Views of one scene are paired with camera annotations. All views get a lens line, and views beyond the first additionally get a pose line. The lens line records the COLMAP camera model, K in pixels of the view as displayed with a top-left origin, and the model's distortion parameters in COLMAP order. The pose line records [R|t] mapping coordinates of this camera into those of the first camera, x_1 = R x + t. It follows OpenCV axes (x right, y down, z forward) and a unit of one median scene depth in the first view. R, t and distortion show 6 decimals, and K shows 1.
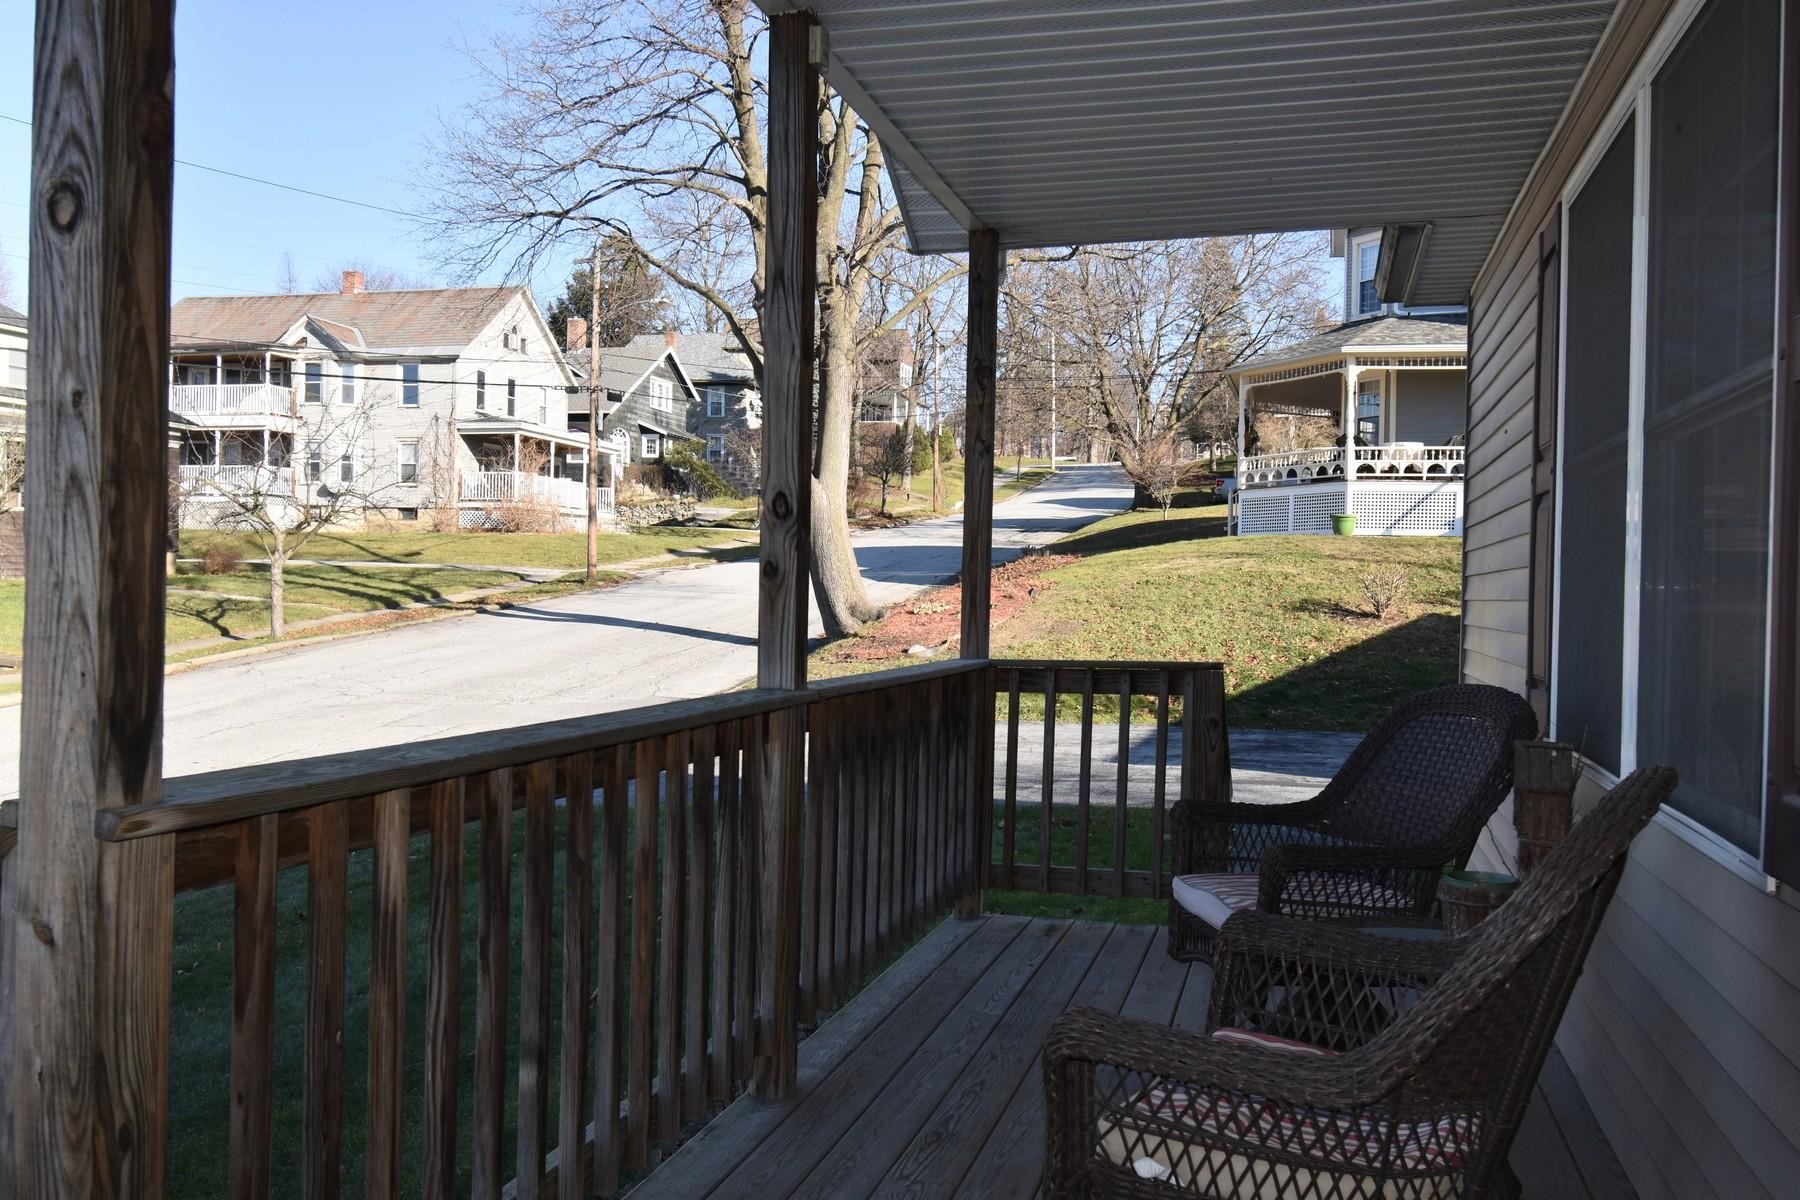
lens RADIAL K [[1517.1, 0, 900.5], [0, 1517.1, 600.8], [0, 0, 1]] dist [-0.009816, -0.003096]
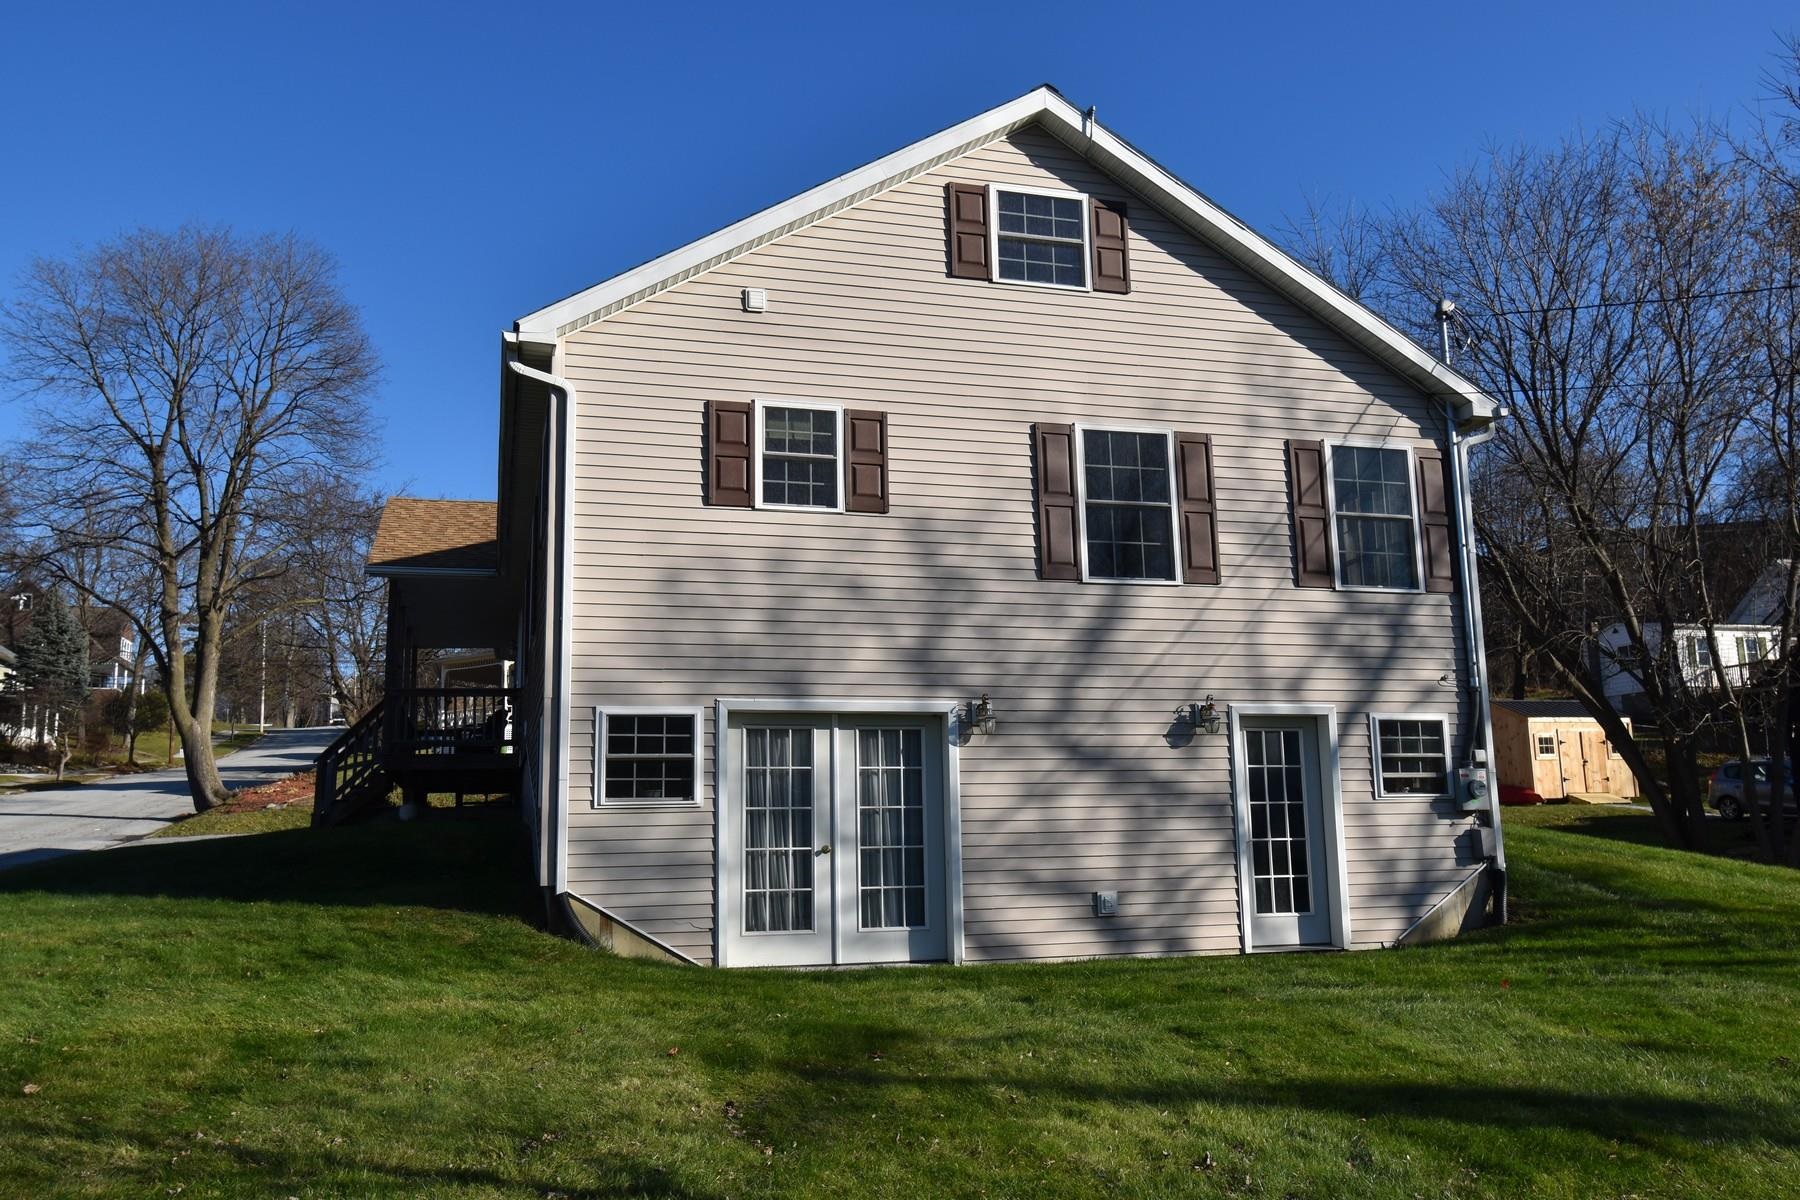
lens RADIAL K [[1432.0, 0, 902.6], [0, 1432.0, 601.4], [0, 0, 1]] dist [0.009031, 0.001619]
pose [[0.852051, 0.048317, 0.521223, -0.101832], [0.049066, 0.983975, -0.171422, 0.049062], [-0.521153, 0.171635, 0.836027, -0.365278]]
